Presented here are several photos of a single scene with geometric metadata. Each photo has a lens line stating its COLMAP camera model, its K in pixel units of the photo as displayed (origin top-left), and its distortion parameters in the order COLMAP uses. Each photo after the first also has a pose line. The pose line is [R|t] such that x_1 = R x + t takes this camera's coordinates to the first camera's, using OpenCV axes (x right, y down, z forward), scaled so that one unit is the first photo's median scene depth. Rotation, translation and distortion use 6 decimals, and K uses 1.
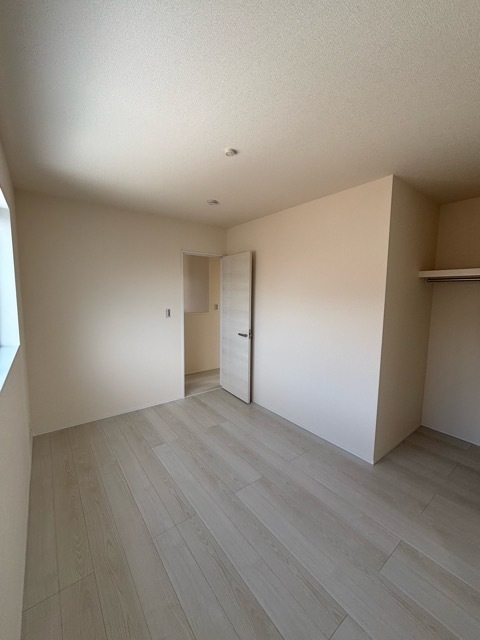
lens RADIAL K [[258.8, 0, 240.7], [0, 258.8, 318.5], [0, 0, 1]] dist [0.000599, -0.000041]
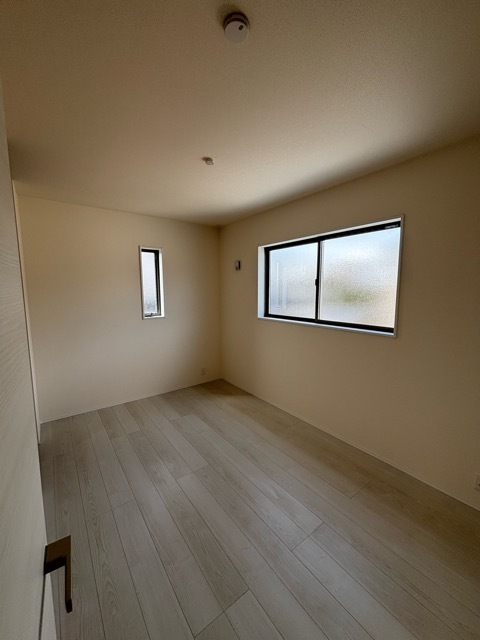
lens RADIAL K [[258.8, 0, 240.7], [0, 258.8, 318.5], [0, 0, 1]] dist [0.000599, -0.000041]
pose [[-0.999836, -0.011156, 0.014294, -0.182414], [-0.007805, 0.976343, 0.216086, -0.209877], [-0.016366, 0.215938, -0.976270, 2.072212]]
